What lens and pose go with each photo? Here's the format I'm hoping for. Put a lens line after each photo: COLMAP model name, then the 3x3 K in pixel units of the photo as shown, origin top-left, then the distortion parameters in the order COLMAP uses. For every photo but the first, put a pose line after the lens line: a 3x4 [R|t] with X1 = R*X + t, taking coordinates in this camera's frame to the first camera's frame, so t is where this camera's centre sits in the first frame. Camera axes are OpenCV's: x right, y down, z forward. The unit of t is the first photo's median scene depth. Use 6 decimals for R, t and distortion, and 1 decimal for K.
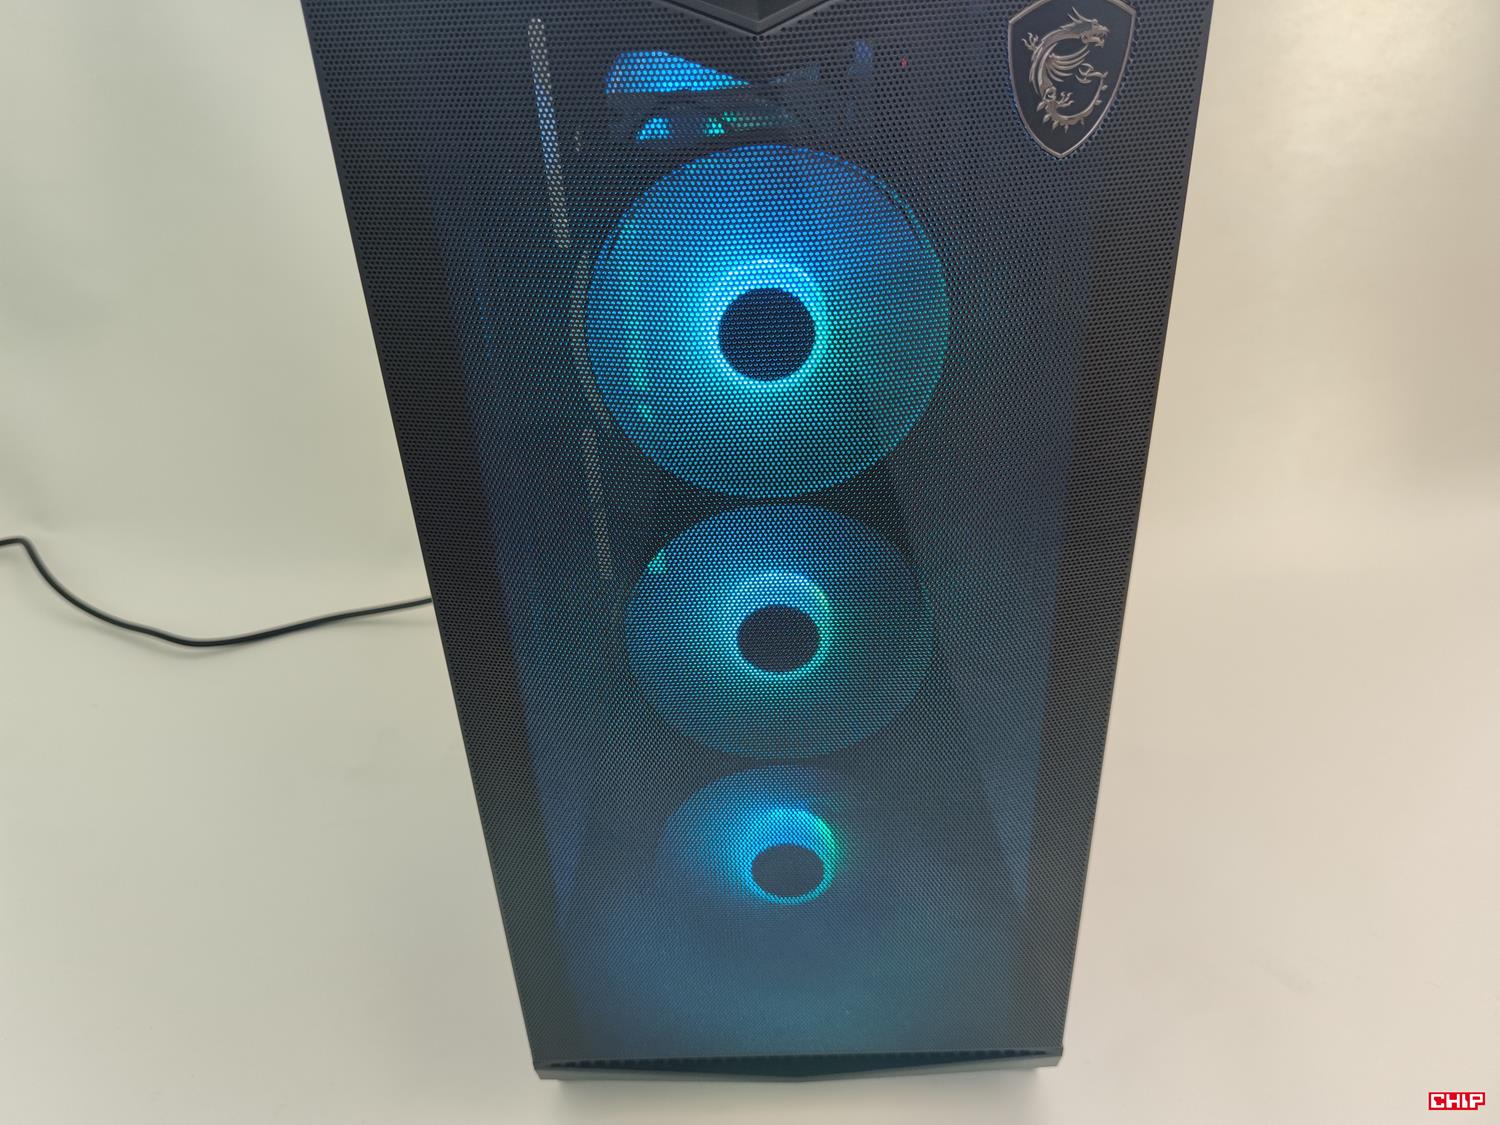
lens RADIAL K [[1105.0, 0, 747.1], [0, 1105.0, 564.7], [0, 0, 1]] dist [-0.009868, 0.002120]
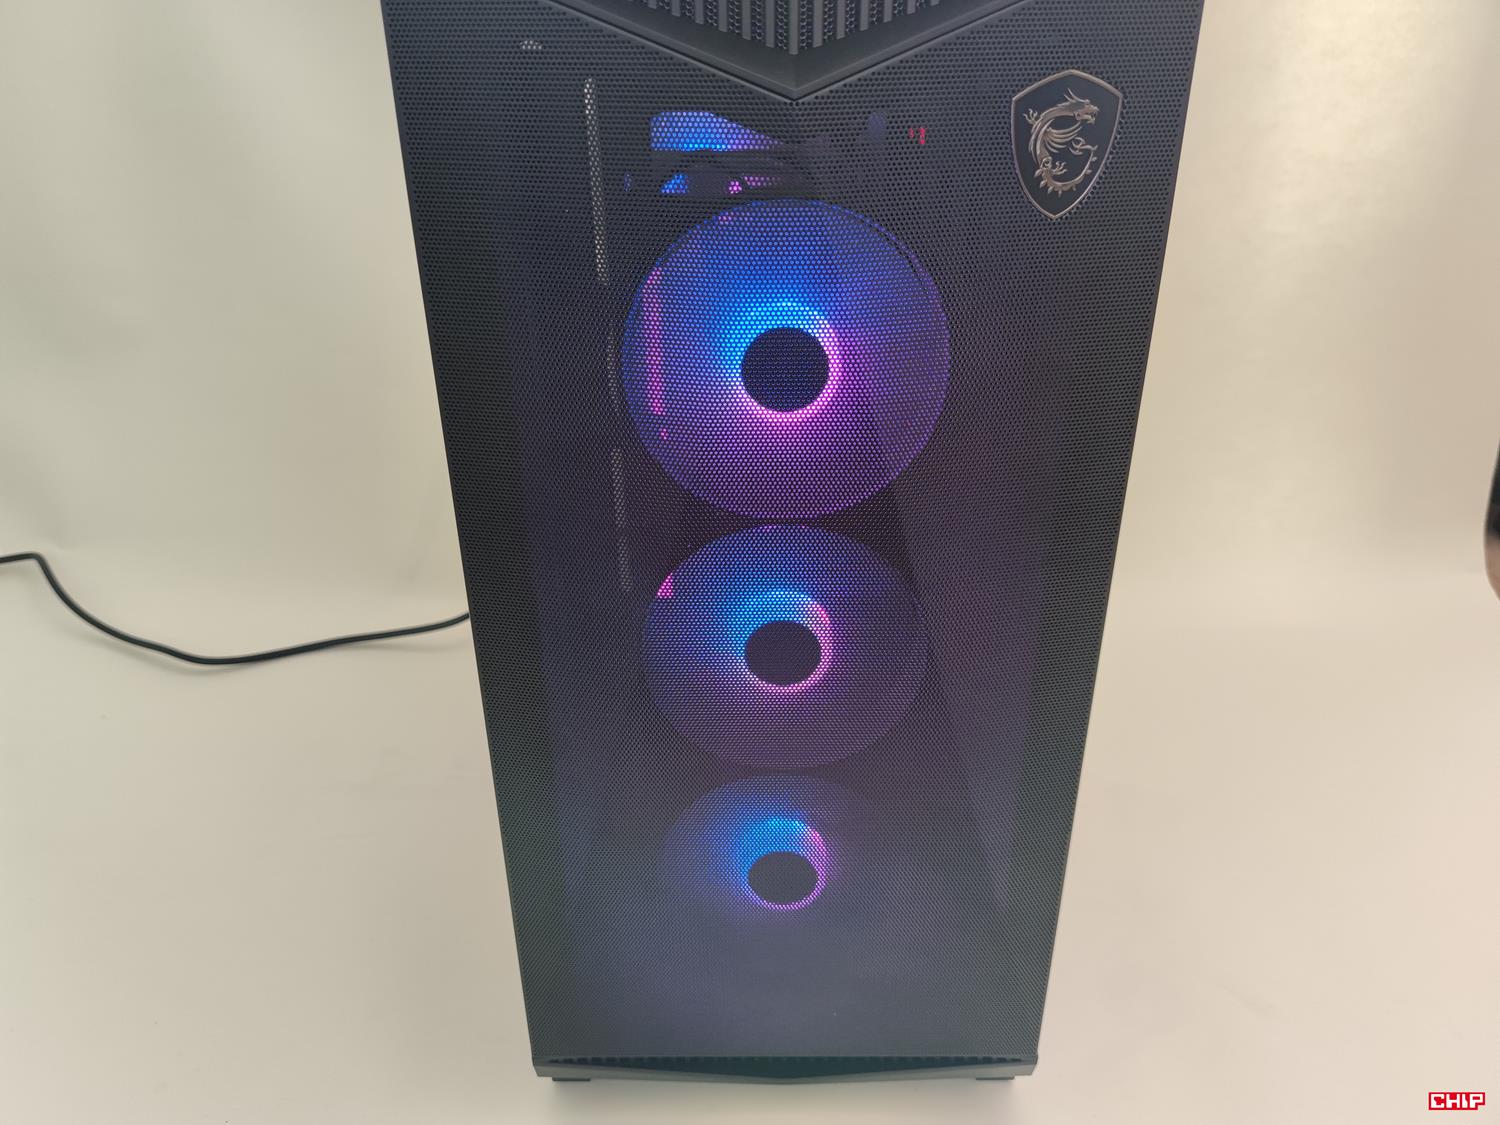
lens RADIAL K [[1089.3, 0, 754.7], [0, 1089.3, 569.0], [0, 0, 1]] dist [0.005994, -0.003387]
pose [[0.999257, 0.034416, 0.017355, -0.030865], [-0.033590, 0.998386, -0.045794, 0.052491], [-0.018903, 0.045177, 0.998800, -0.098342]]
